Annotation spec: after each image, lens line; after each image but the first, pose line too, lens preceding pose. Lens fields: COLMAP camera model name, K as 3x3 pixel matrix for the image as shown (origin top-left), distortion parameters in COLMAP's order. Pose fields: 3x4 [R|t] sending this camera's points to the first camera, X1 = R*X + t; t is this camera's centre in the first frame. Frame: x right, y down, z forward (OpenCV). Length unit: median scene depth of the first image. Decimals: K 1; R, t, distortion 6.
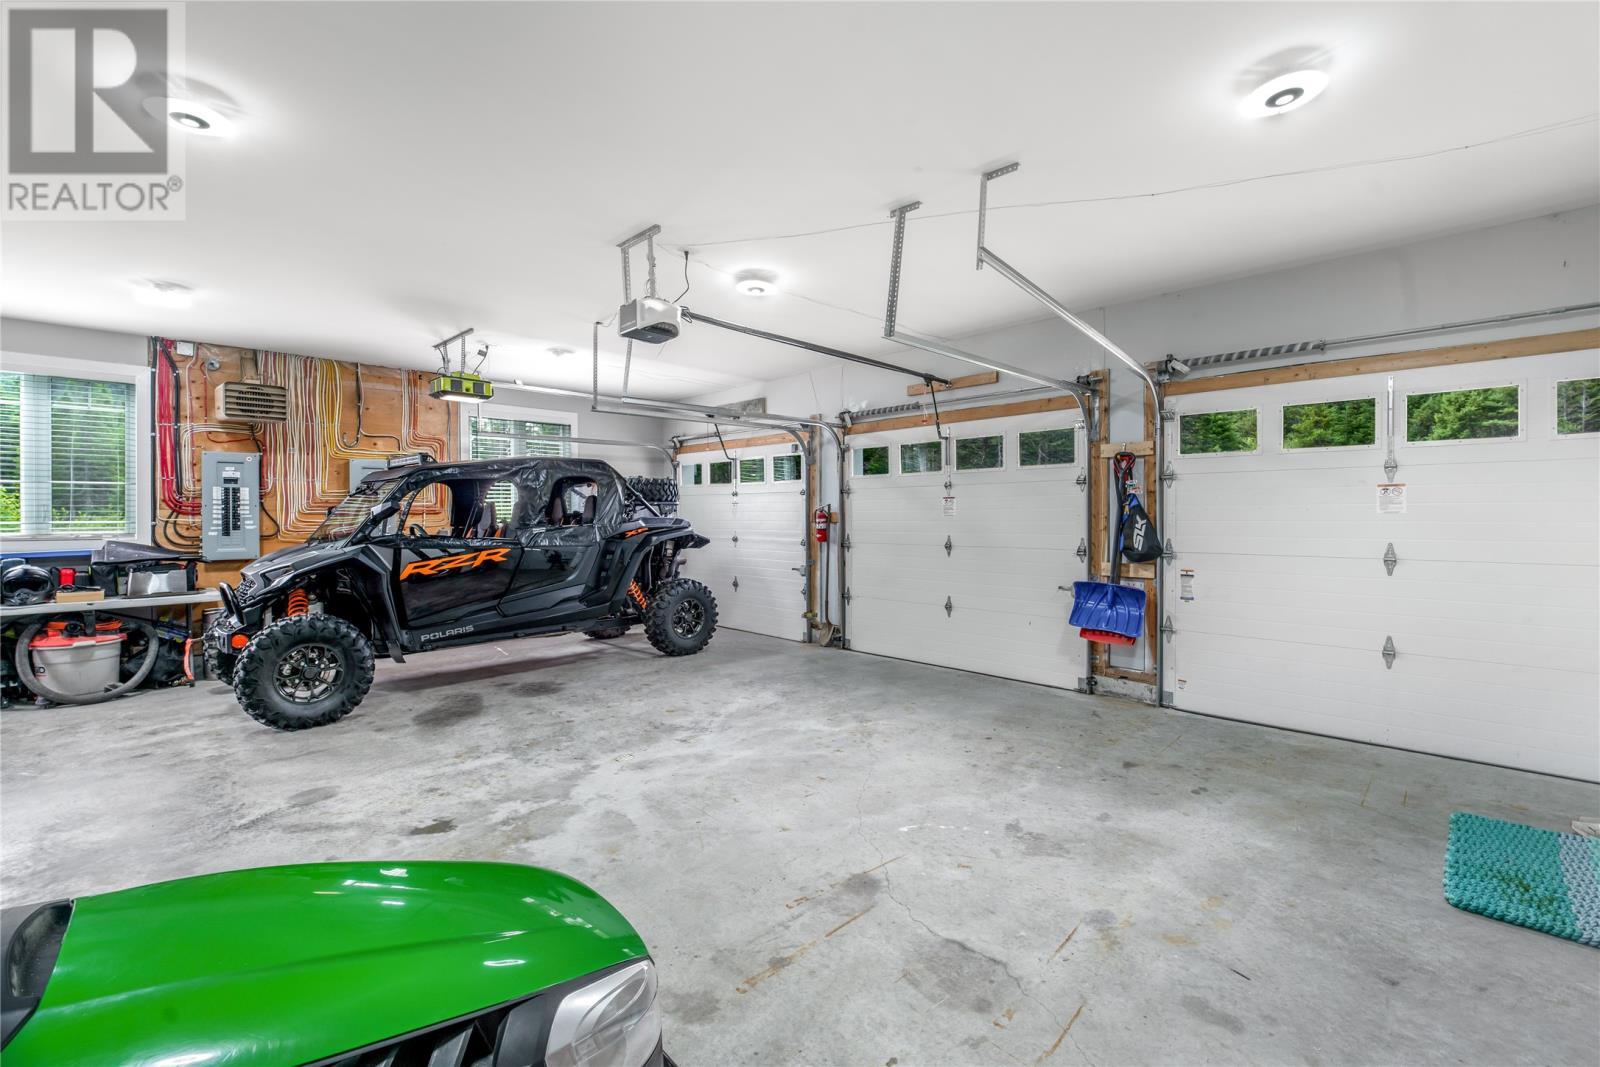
lens RADIAL K [[725.5, 0, 805.9], [0, 725.5, 516.5], [0, 0, 1]] dist [0.011194, -0.001353]
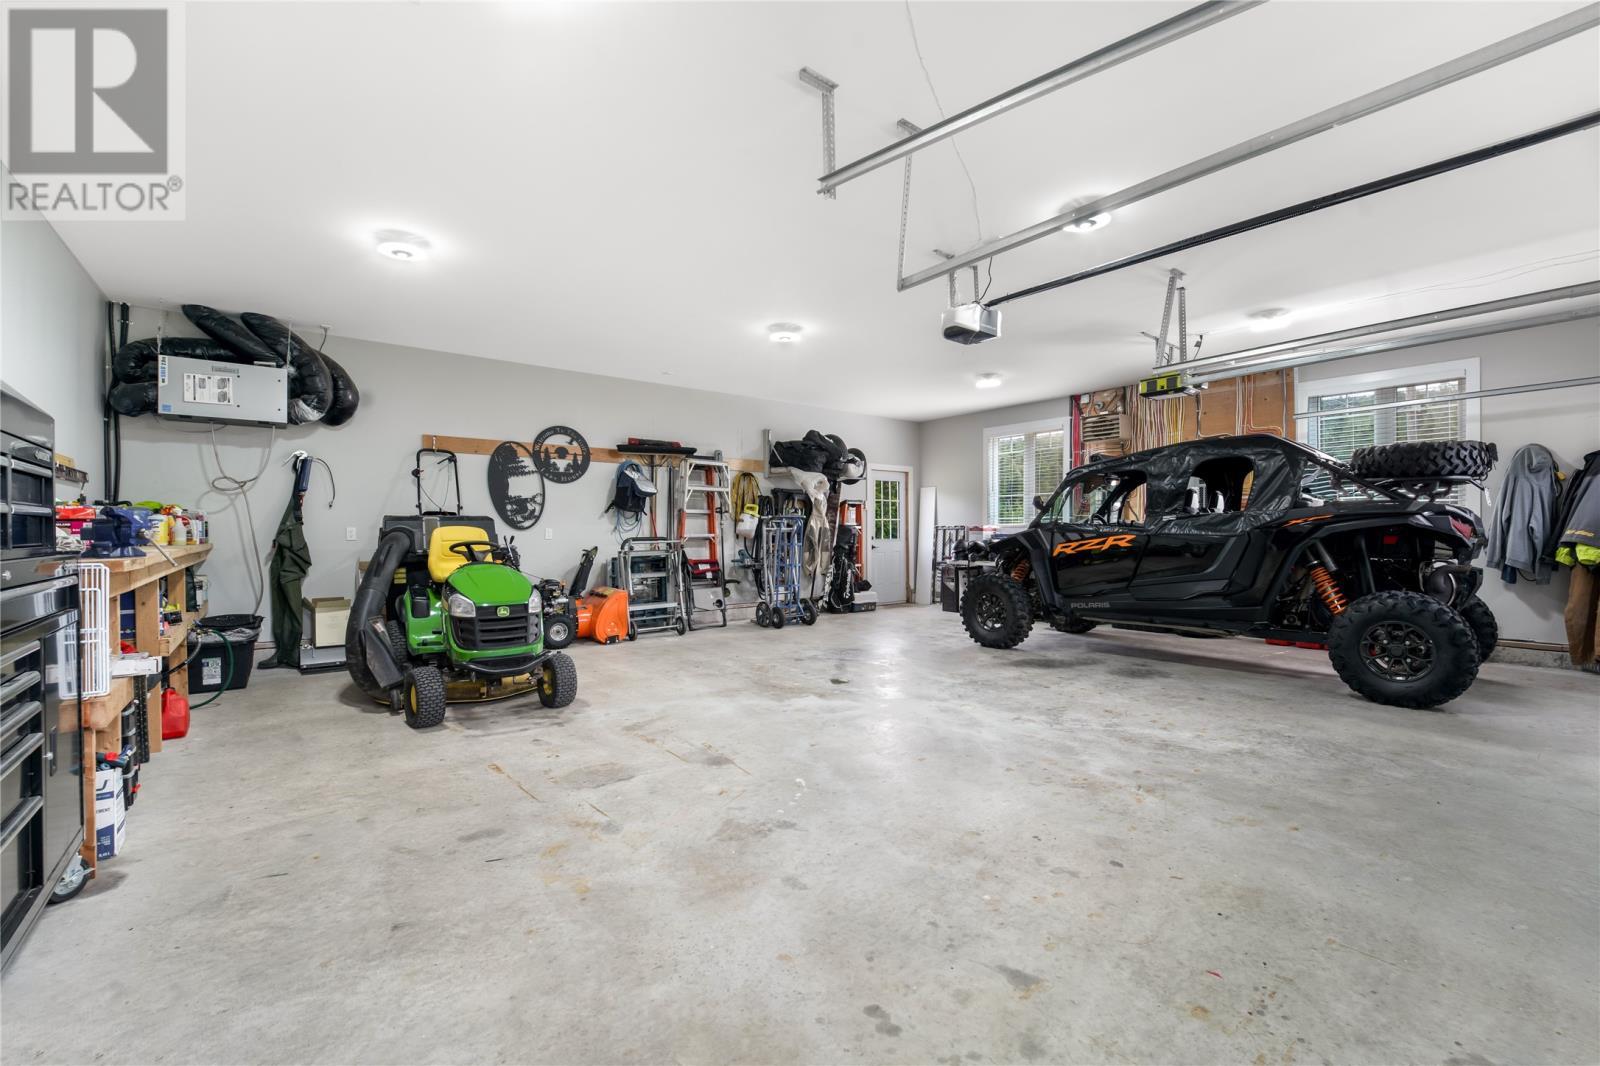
lens RADIAL K [[725.5, 0, 806.3], [0, 725.5, 537.5], [0, 0, 1]] dist [0.011194, -0.001353]
pose [[-0.173420, 0.004805, -0.984836, 0.884601], [-0.008869, 0.999940, 0.006440, 0.056923], [0.984808, 0.009852, -0.173367, 0.905710]]
